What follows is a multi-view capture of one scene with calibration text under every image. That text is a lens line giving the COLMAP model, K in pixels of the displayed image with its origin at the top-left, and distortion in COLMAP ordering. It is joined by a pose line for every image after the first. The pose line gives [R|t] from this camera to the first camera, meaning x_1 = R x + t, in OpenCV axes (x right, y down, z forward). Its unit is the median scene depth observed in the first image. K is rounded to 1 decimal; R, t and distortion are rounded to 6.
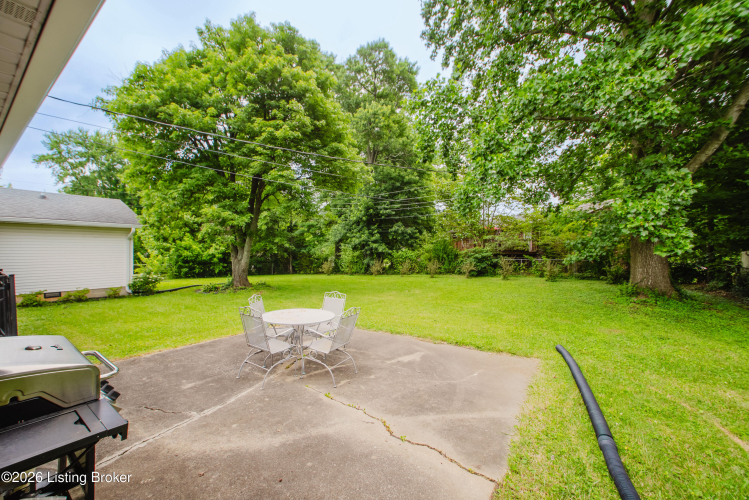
lens RADIAL K [[293.1, 0, 368.6], [0, 293.1, 247.8], [0, 0, 1]] dist [0.001959, -0.000086]
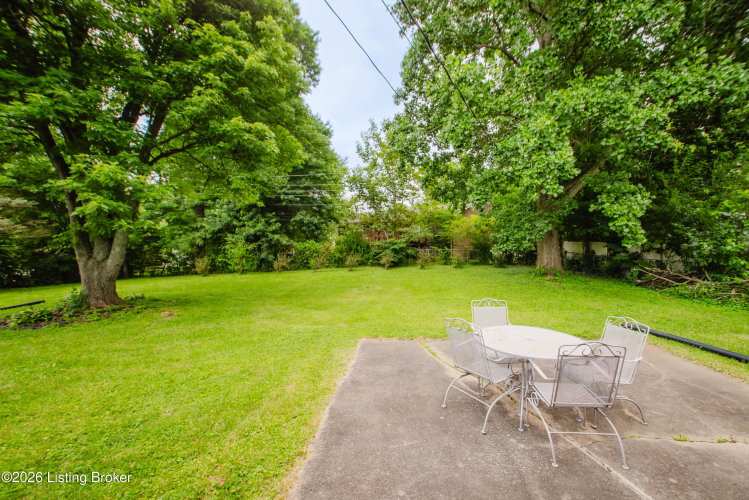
lens RADIAL K [[293.1, 0, 374.6], [0, 293.1, 249.8], [0, 0, 1]] dist [0.001959, -0.000086]
pose [[0.828756, -0.020453, 0.559236, -0.260198], [-0.000239, 0.999319, 0.036902, -0.002178], [-0.559609, -0.030716, 0.828187, 0.178074]]
